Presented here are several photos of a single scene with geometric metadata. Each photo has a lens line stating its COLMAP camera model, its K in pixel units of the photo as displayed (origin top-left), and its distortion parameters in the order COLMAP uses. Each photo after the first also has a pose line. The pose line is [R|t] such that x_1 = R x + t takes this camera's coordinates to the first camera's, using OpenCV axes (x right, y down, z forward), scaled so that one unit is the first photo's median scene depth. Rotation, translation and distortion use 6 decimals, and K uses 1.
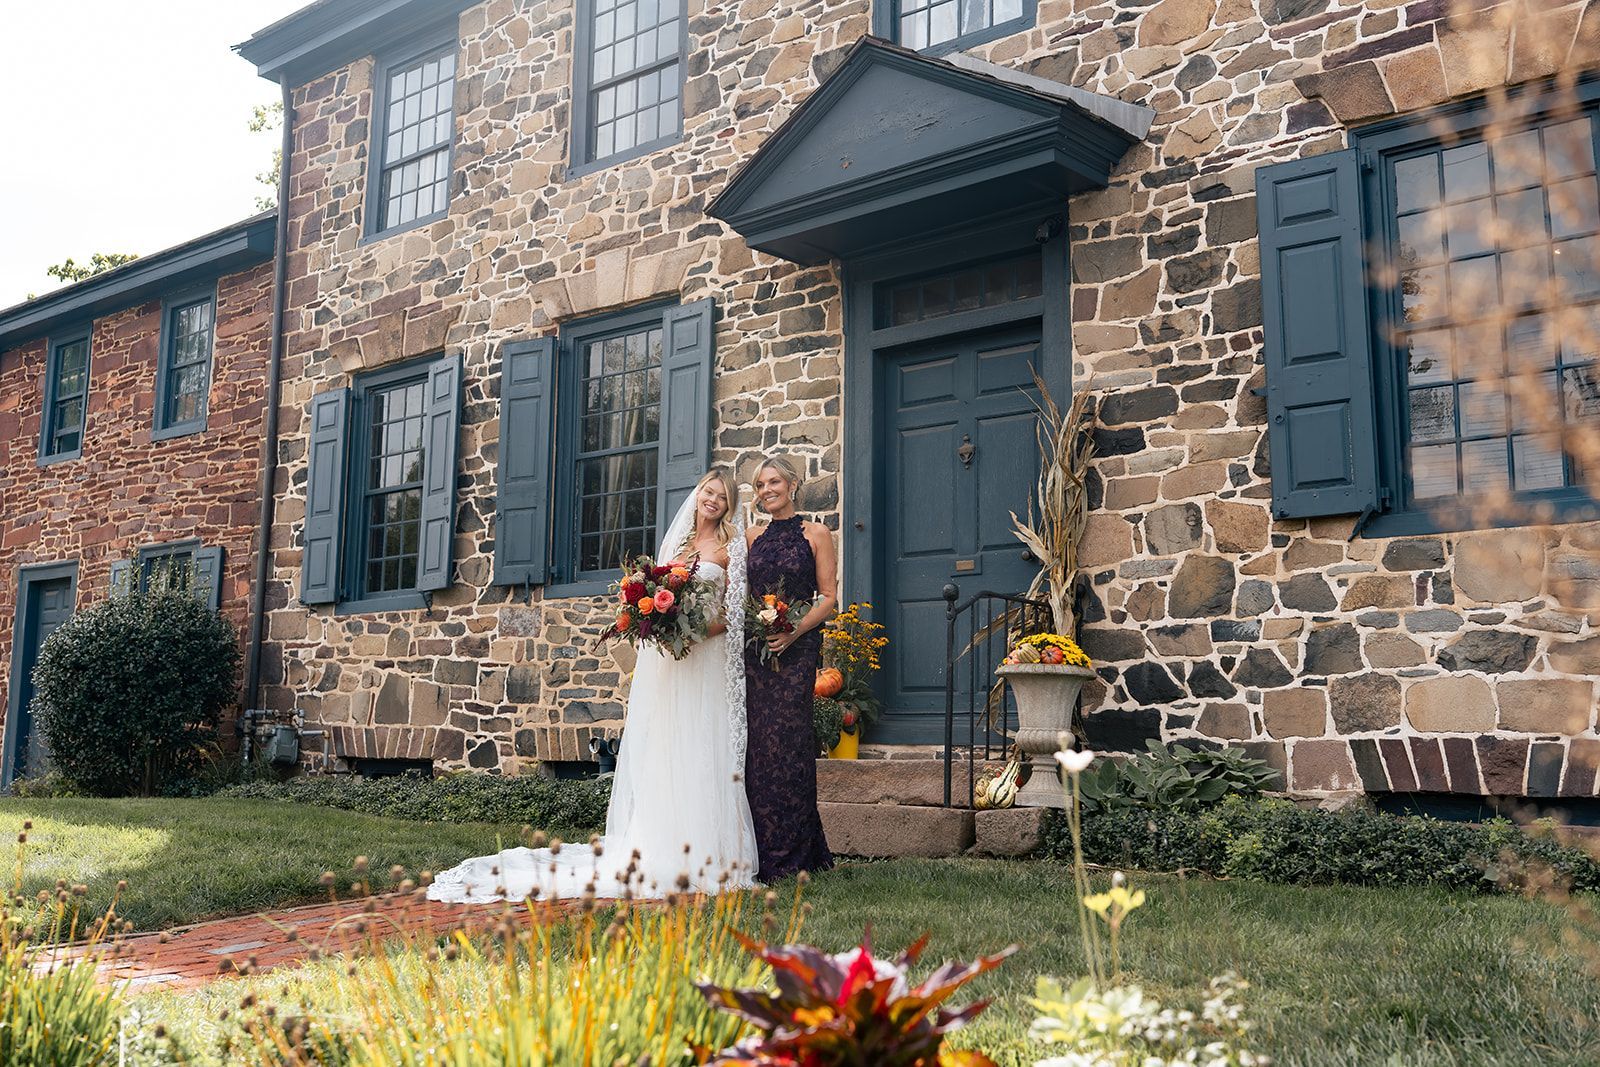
lens RADIAL K [[1469.3, 0, 810.9], [0, 1469.3, 535.0], [0, 0, 1]] dist [-0.000598, -0.009188]
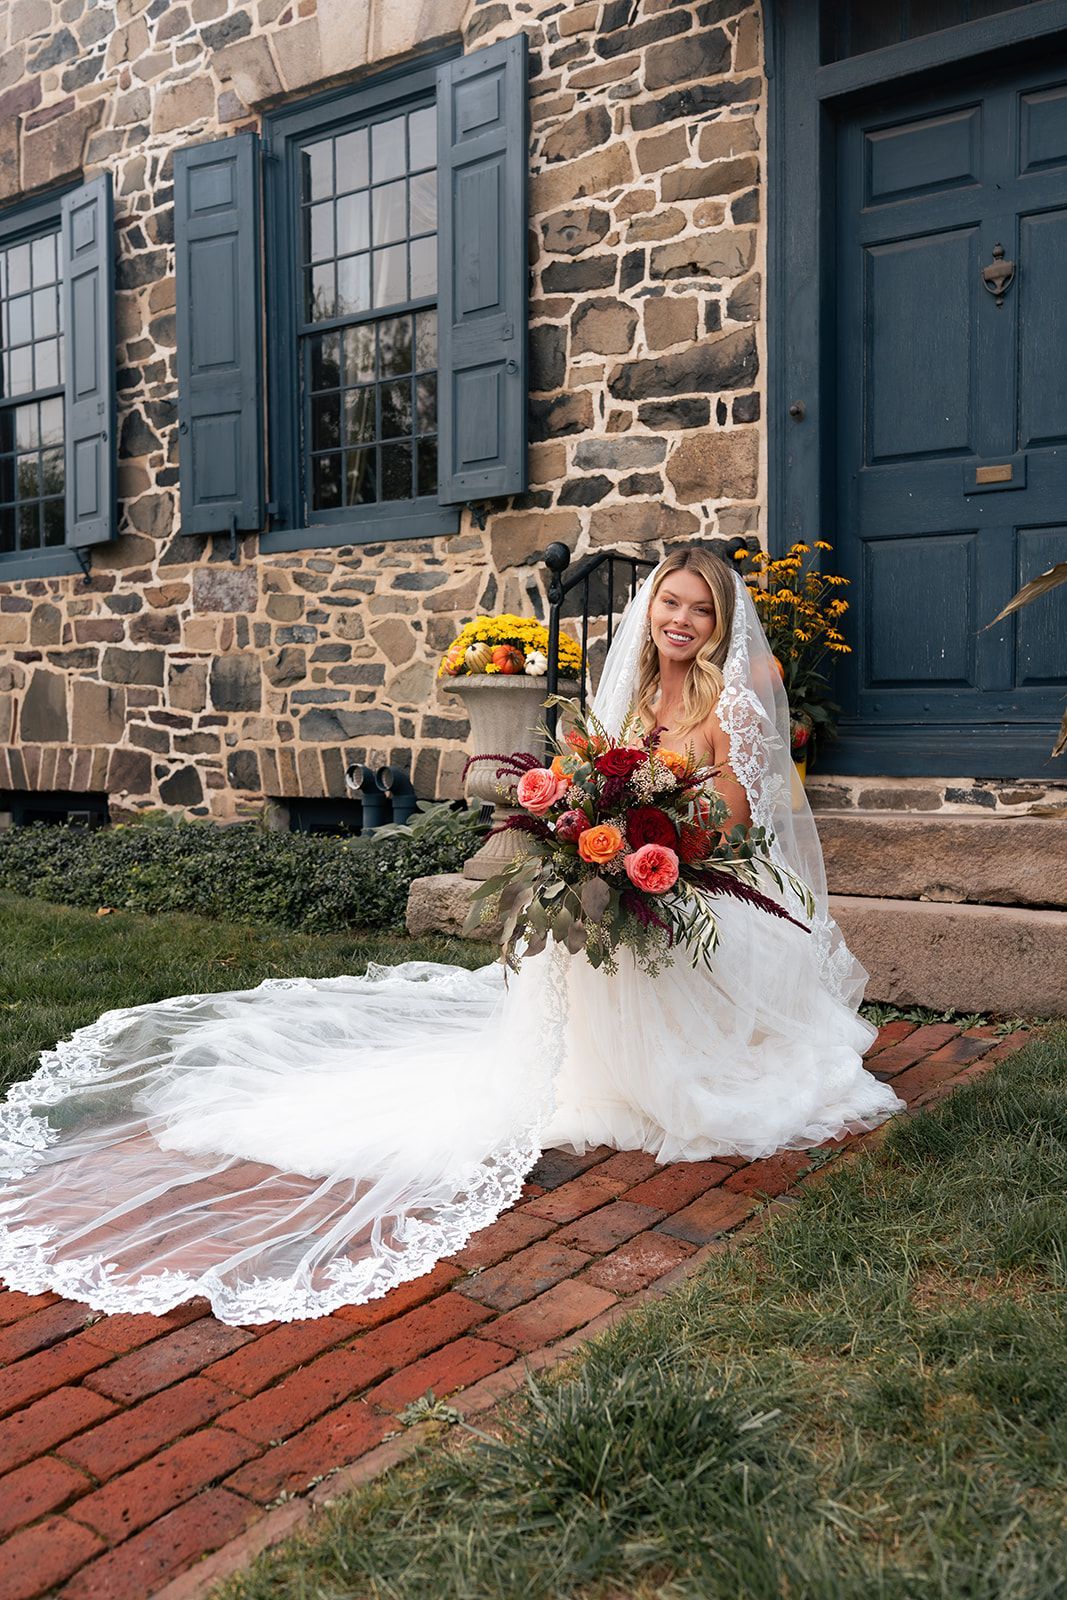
lens RADIAL K [[1469.3, 0, 533.5], [0, 1469.3, 800.0], [0, 0, 1]] dist [-0.000598, -0.009188]
pose [[0.999484, -0.019156, 0.025782, -0.077787], [0.013875, 0.981430, 0.191318, 0.027461], [-0.028968, -0.190862, 0.981189, 0.327601]]
